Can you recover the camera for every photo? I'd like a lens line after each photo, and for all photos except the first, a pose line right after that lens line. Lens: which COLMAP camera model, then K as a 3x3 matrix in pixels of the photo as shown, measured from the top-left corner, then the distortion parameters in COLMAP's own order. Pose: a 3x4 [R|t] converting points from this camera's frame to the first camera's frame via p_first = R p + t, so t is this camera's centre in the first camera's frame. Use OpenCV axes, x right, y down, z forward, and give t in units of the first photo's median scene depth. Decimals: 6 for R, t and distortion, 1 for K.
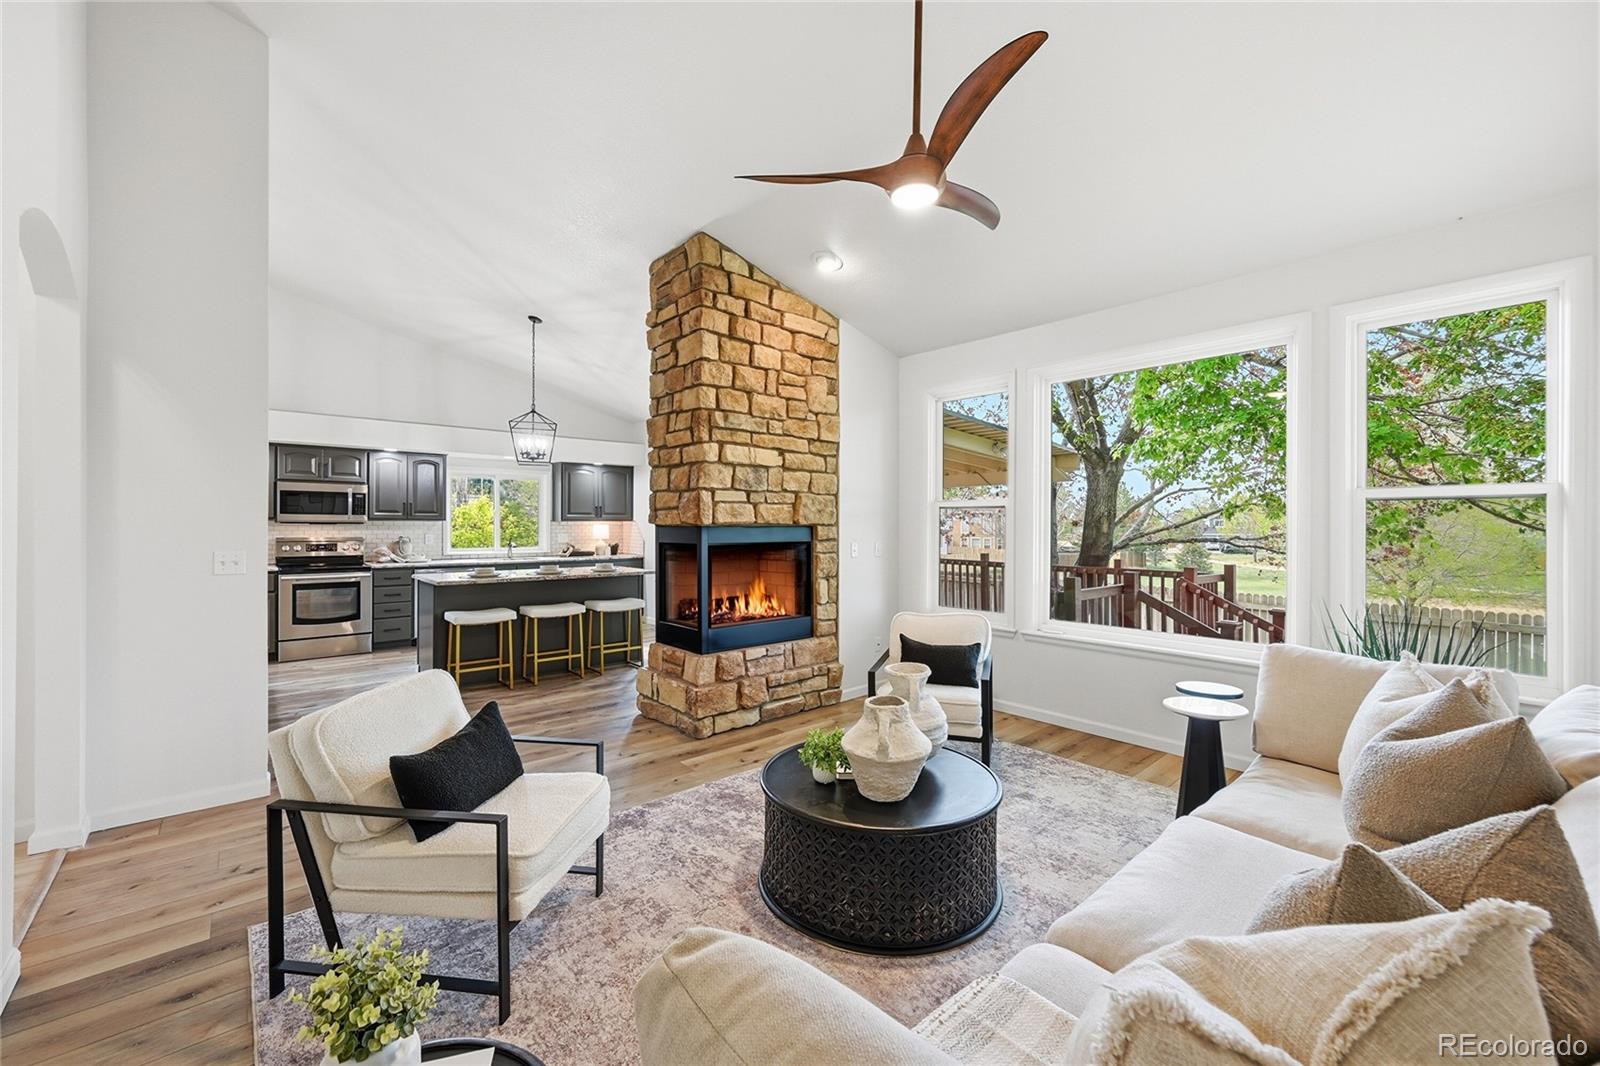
lens RADIAL K [[639.5, 0, 803.8], [0, 639.5, 526.3], [0, 0, 1]] dist [-0.000376, -0.000720]
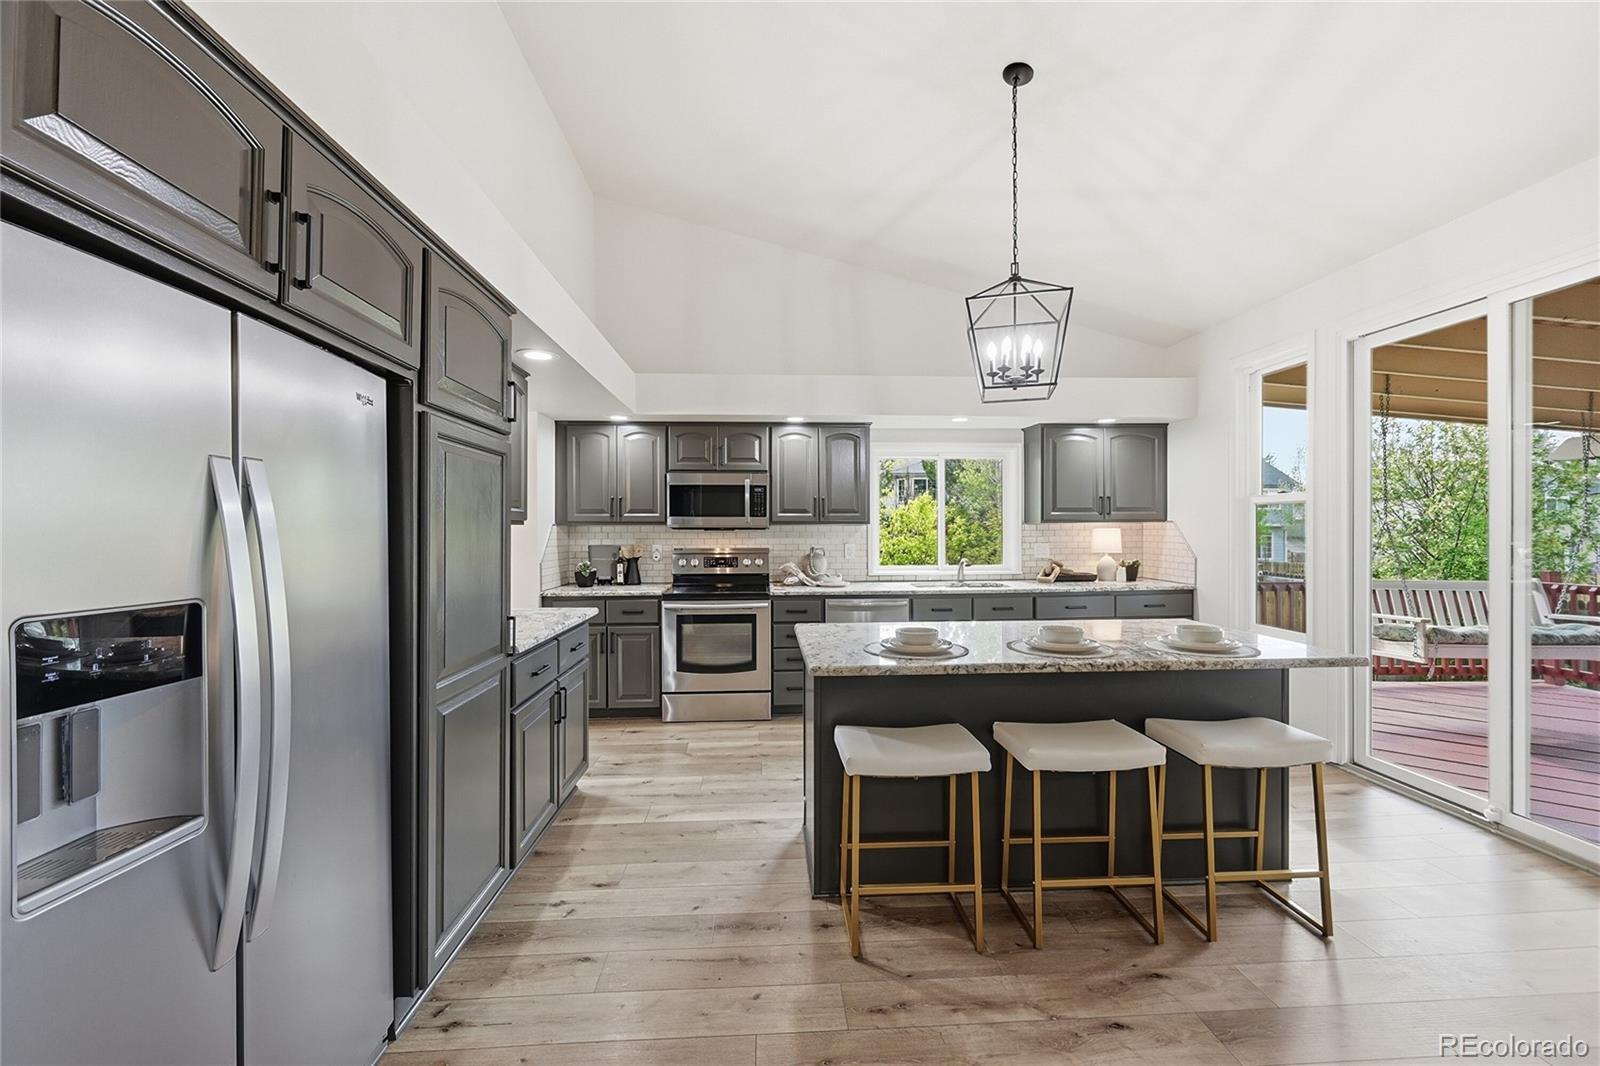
lens RADIAL K [[639.5, 0, 802.9], [0, 639.5, 535.1], [0, 0, 1]] dist [-0.000376, -0.000720]
pose [[0.789419, -0.002060, -0.613852, -0.262301], [0.005631, 0.999977, 0.003885, -0.000570], [0.613829, -0.006524, 0.789412, 0.545260]]
